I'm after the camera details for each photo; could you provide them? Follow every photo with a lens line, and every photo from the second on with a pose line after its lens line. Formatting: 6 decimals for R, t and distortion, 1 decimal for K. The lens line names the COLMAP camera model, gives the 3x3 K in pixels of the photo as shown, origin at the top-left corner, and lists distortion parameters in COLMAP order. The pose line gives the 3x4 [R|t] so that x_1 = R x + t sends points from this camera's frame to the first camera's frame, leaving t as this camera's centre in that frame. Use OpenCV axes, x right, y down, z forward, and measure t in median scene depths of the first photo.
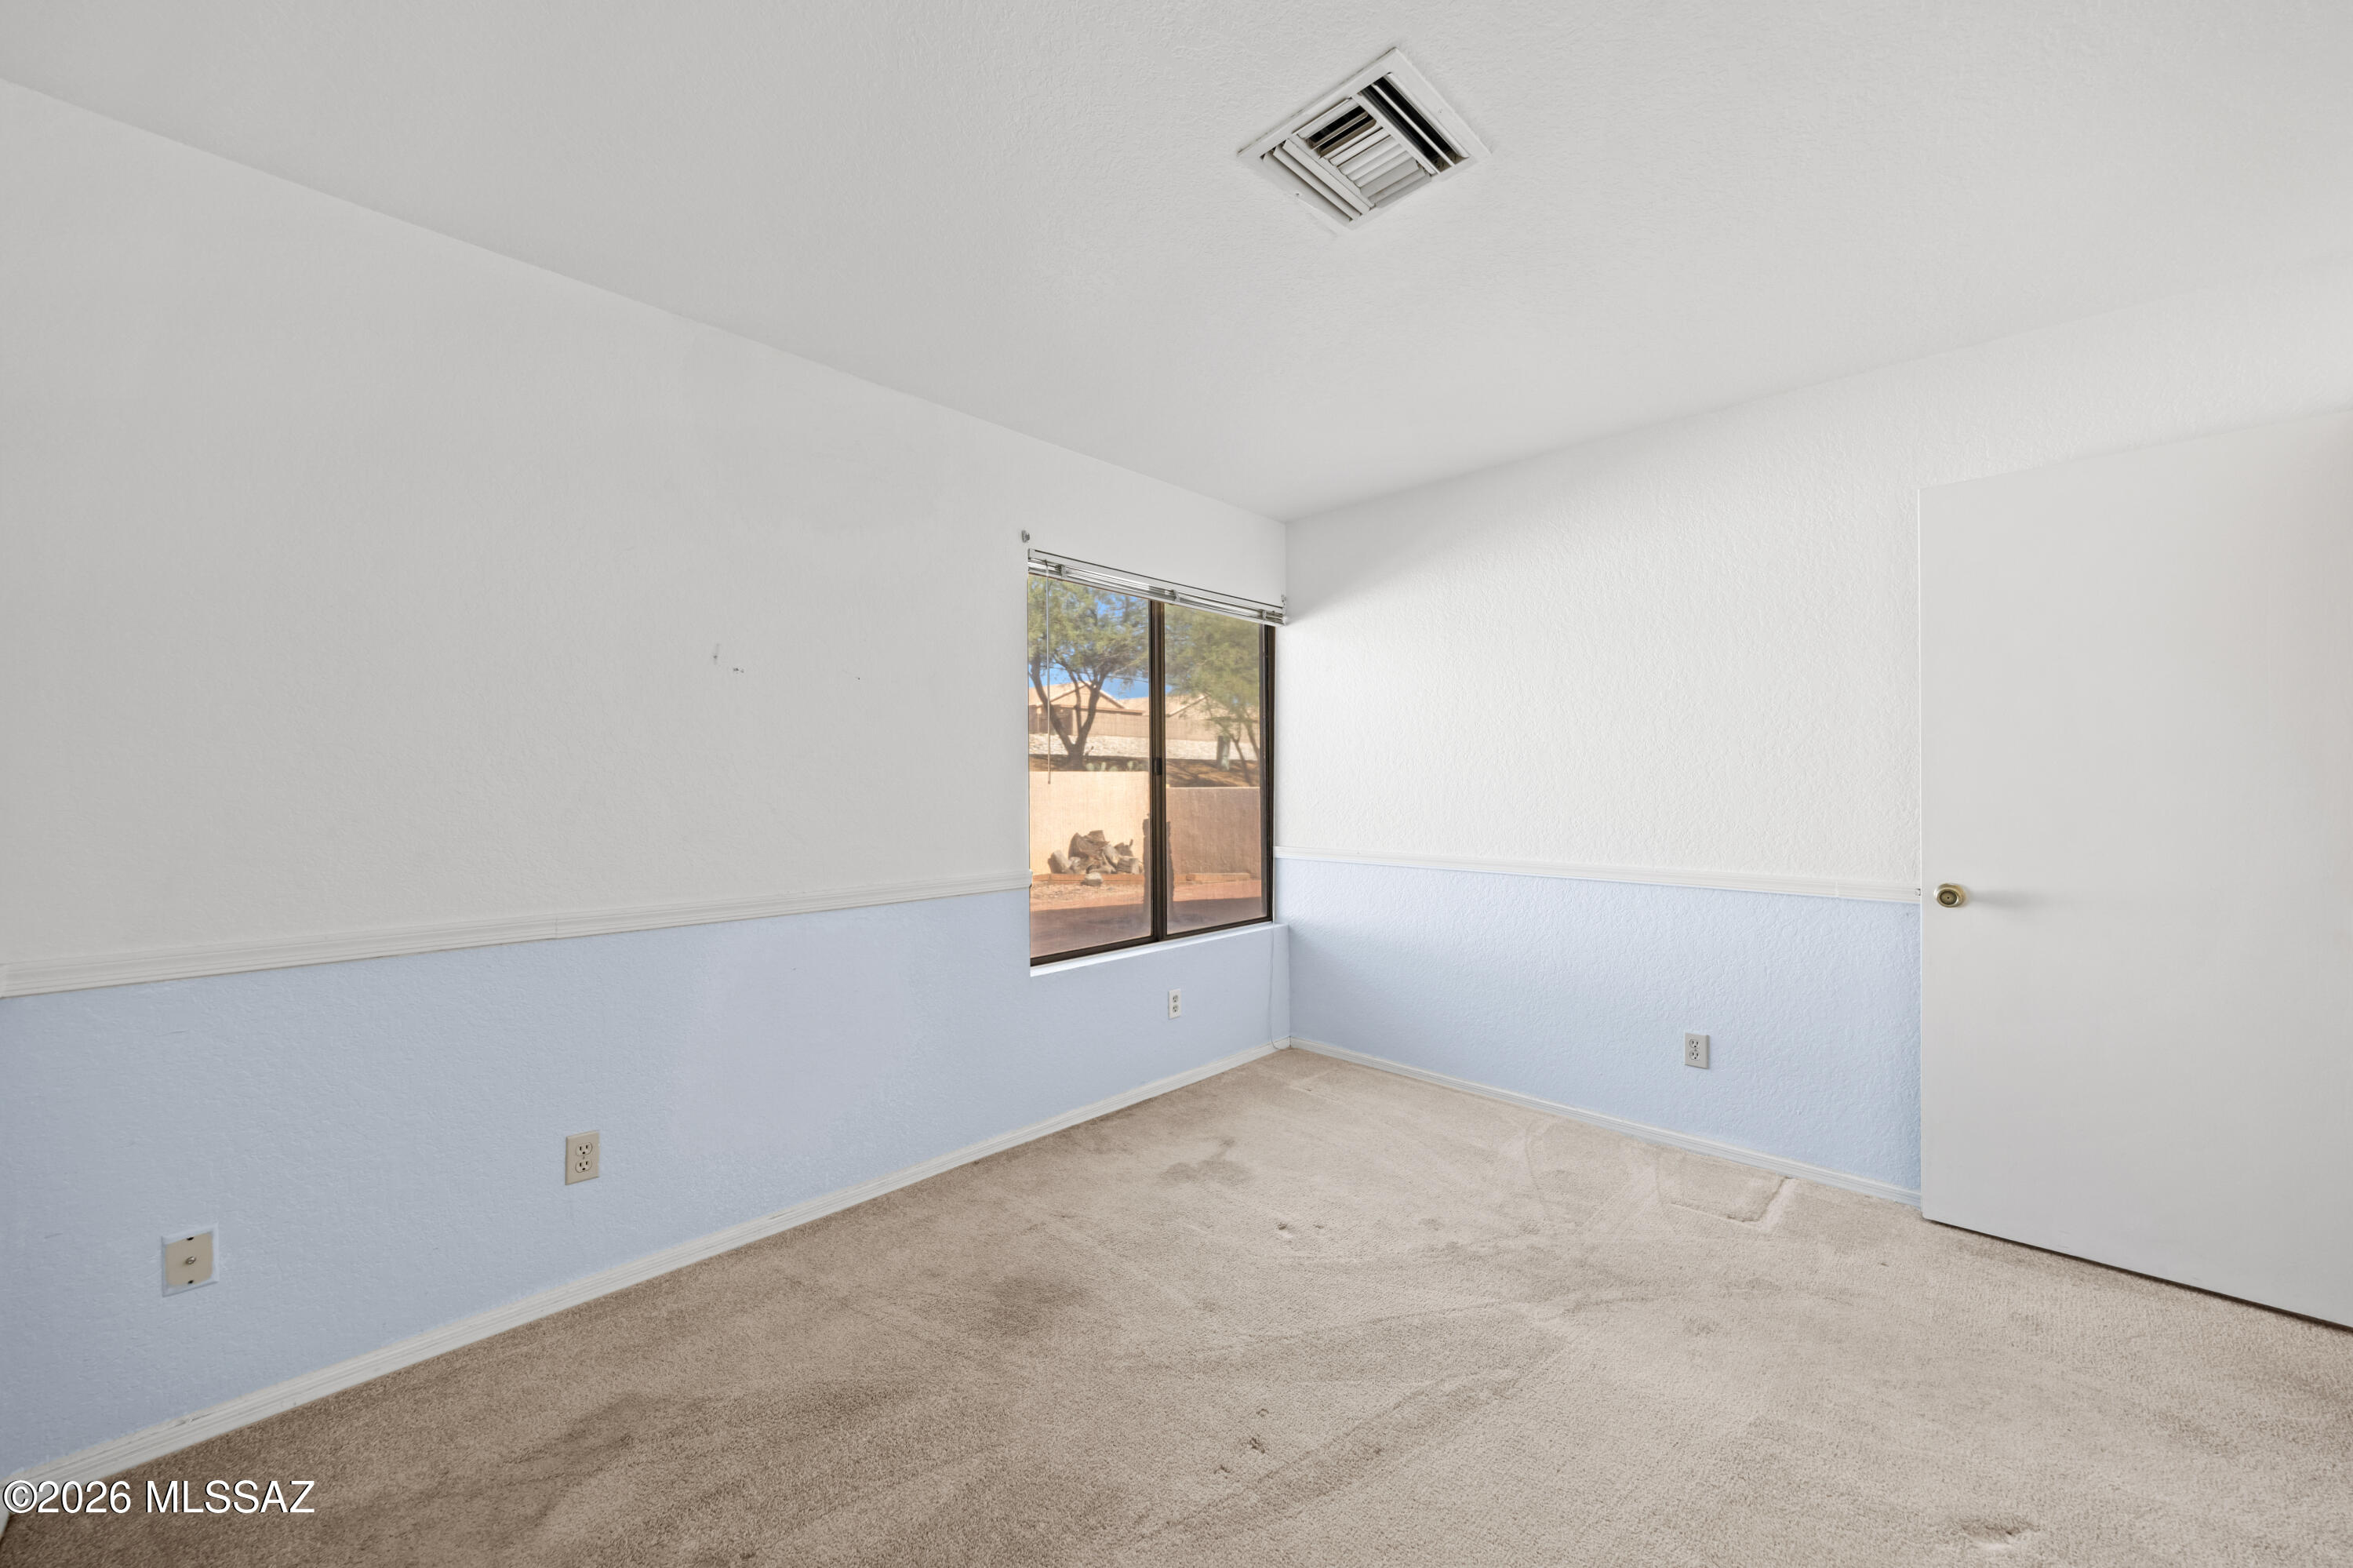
lens RADIAL K [[894.4, 0, 1179.6], [0, 894.4, 773.2], [0, 0, 1]] dist [0.000575, -0.000037]
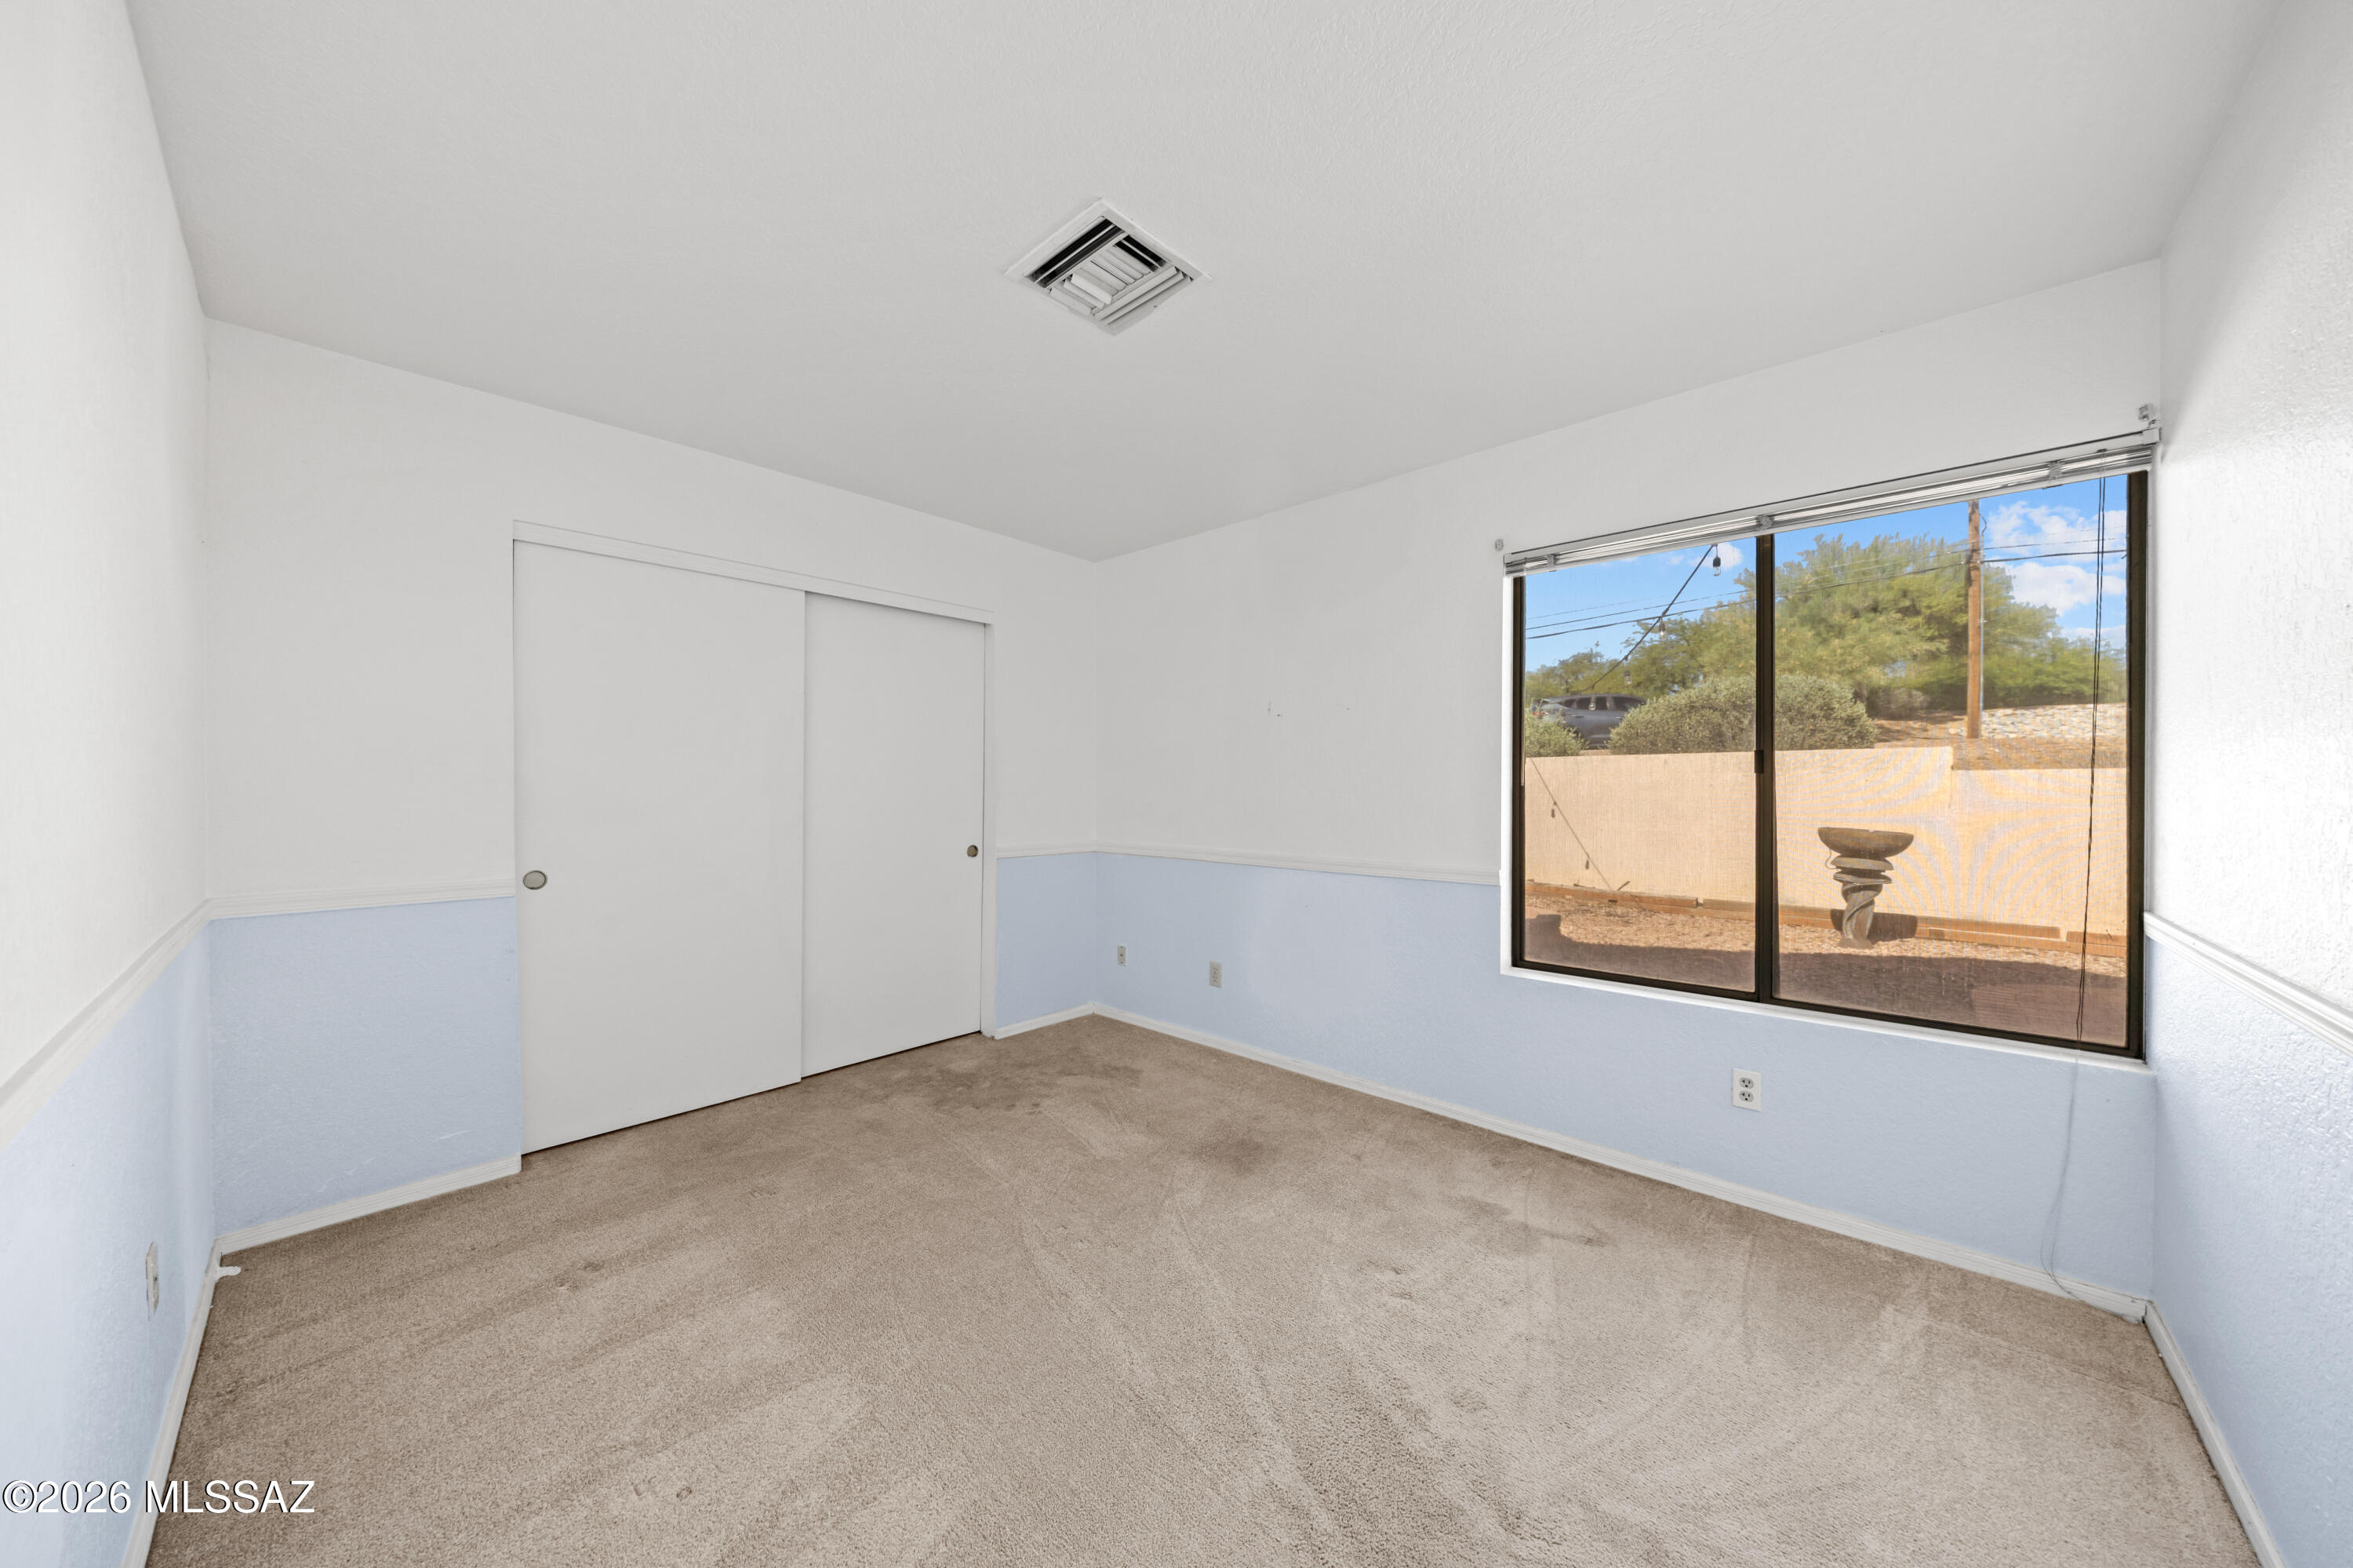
lens RADIAL K [[754.1, 0, 1130.6], [0, 754.1, 776.5], [0, 0, 1]] dist [-0.001414, -0.000187]
pose [[-0.000706, -0.015509, -0.999879, 0.673871], [0.003072, 0.999875, -0.015511, 0.014417], [0.999995, -0.003083, -0.000658, 0.558486]]
